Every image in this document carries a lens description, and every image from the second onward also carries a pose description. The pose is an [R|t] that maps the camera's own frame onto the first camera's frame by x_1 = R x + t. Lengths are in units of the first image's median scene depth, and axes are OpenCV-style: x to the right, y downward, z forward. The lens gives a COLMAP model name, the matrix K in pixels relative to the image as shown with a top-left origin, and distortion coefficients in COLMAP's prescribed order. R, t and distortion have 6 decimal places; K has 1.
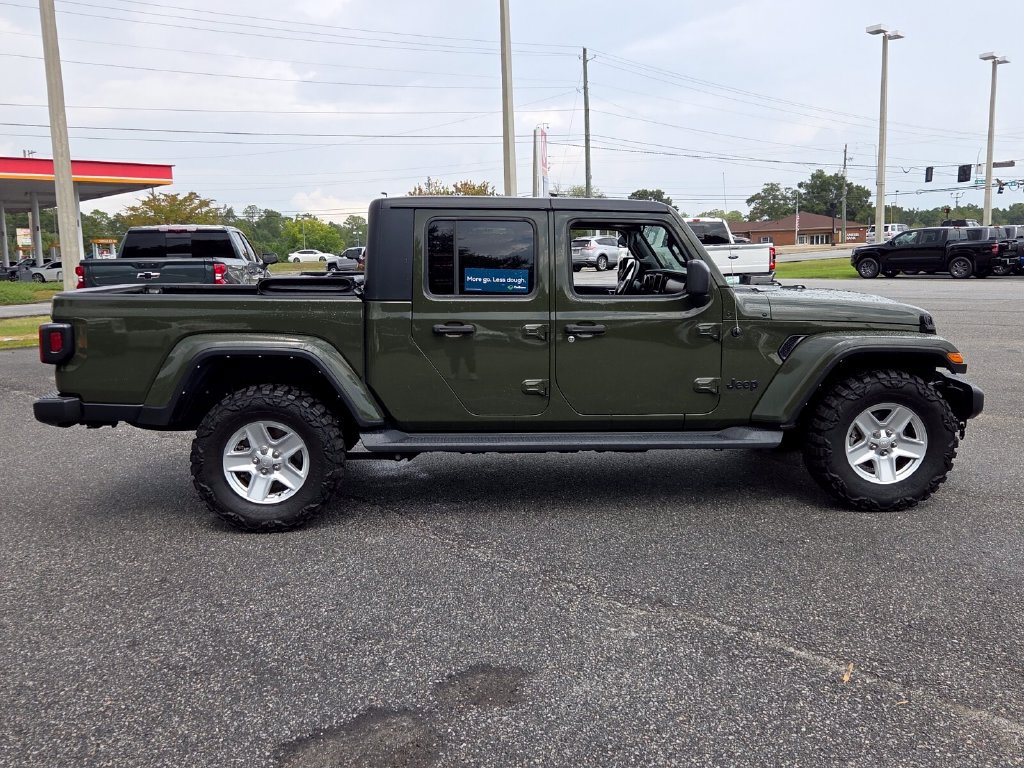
lens RADIAL K [[929.8, 0, 512.0], [0, 929.8, 384.0], [0, 0, 1]] dist [0.053306, -0.016028]
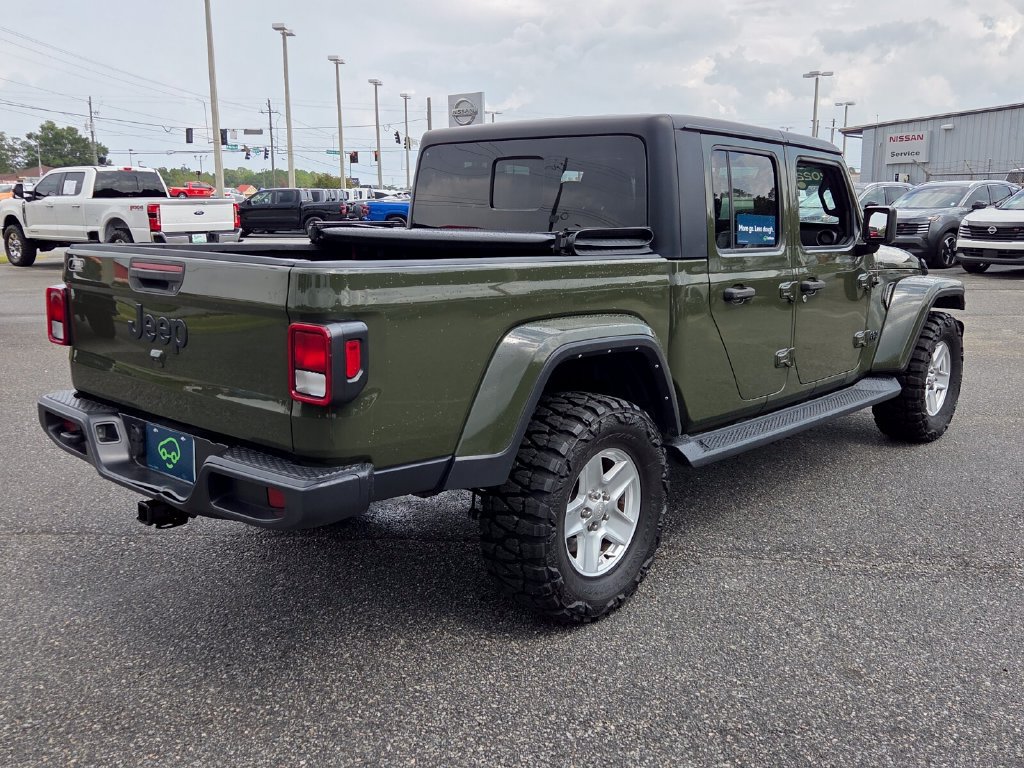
lens RADIAL K [[929.8, 0, 512.0], [0, 929.8, 384.0], [0, 0, 1]] dist [0.053306, -0.016028]
pose [[0.722000, -0.116759, 0.681970, -0.689127], [0.088469, 0.993147, 0.076374, -0.056092], [-0.686214, 0.005191, 0.727381, 0.528258]]
